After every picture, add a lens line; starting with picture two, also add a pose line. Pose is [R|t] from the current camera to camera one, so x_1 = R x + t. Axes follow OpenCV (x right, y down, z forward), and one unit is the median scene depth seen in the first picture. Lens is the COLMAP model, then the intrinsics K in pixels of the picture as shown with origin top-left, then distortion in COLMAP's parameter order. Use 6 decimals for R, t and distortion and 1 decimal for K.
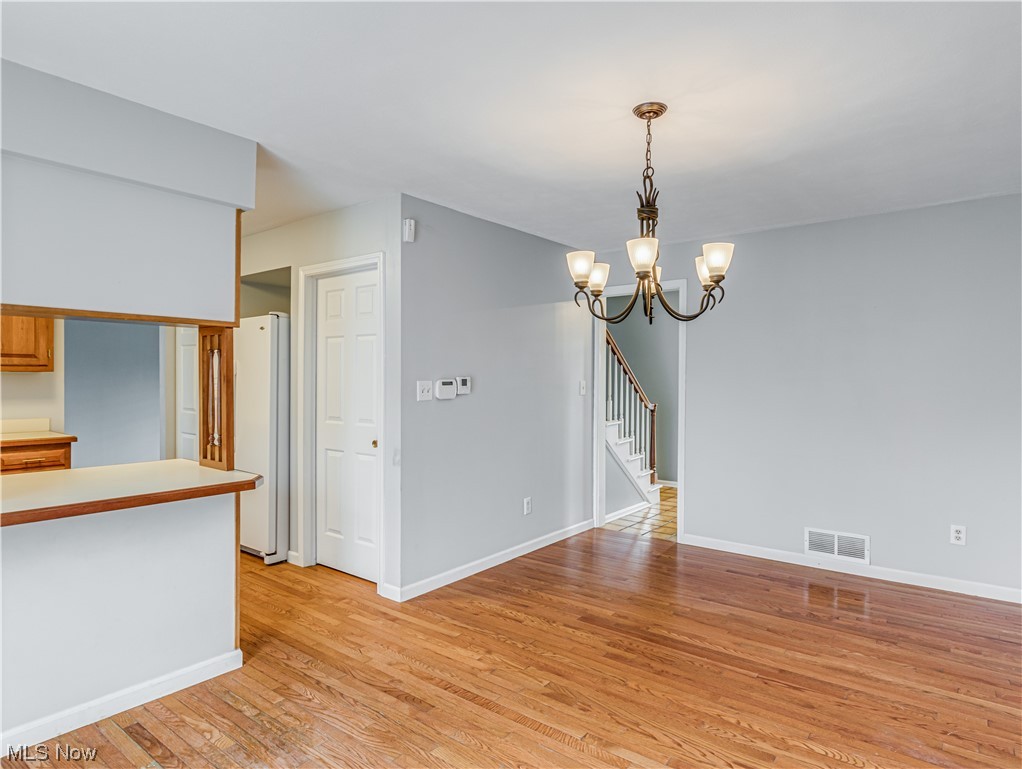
lens RADIAL K [[588.4, 0, 509.7], [0, 588.4, 381.8], [0, 0, 1]] dist [-0.005433, -0.001633]
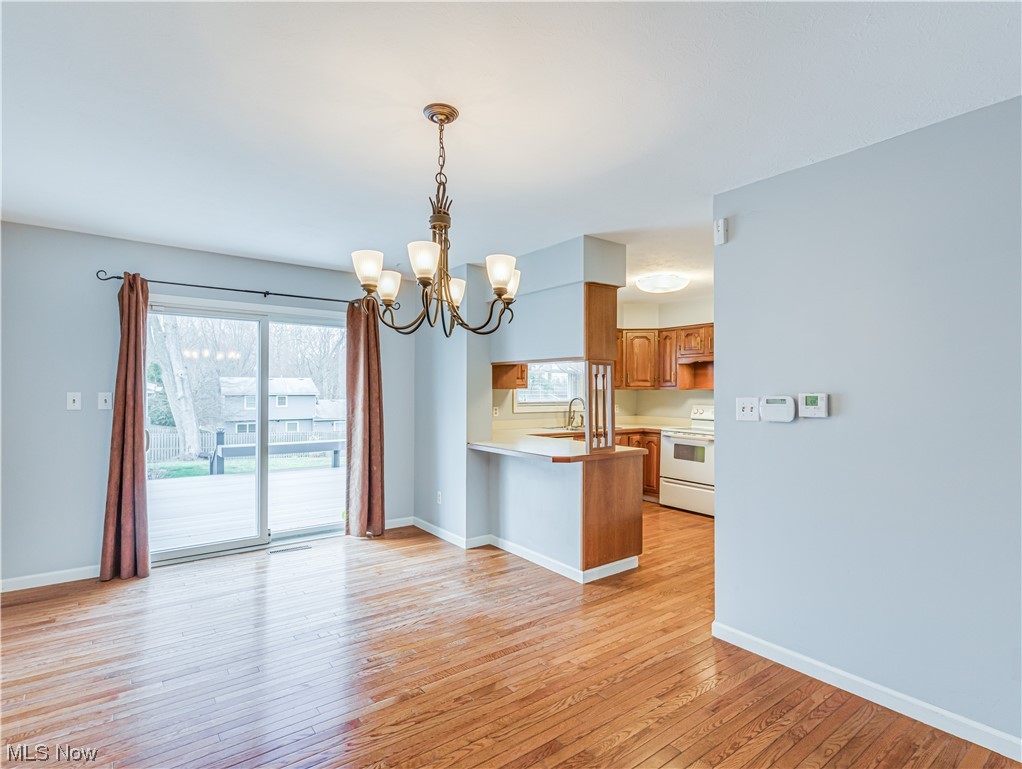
lens RADIAL K [[529.0, 0, 508.8], [0, 529.0, 386.4], [0, 0, 1]] dist [0.001575, -0.000391]
pose [[-0.252603, -0.010380, -0.967514, 0.802572], [-0.013883, 0.999878, -0.007102, -0.008218], [0.967470, 0.011638, -0.252716, 1.016197]]
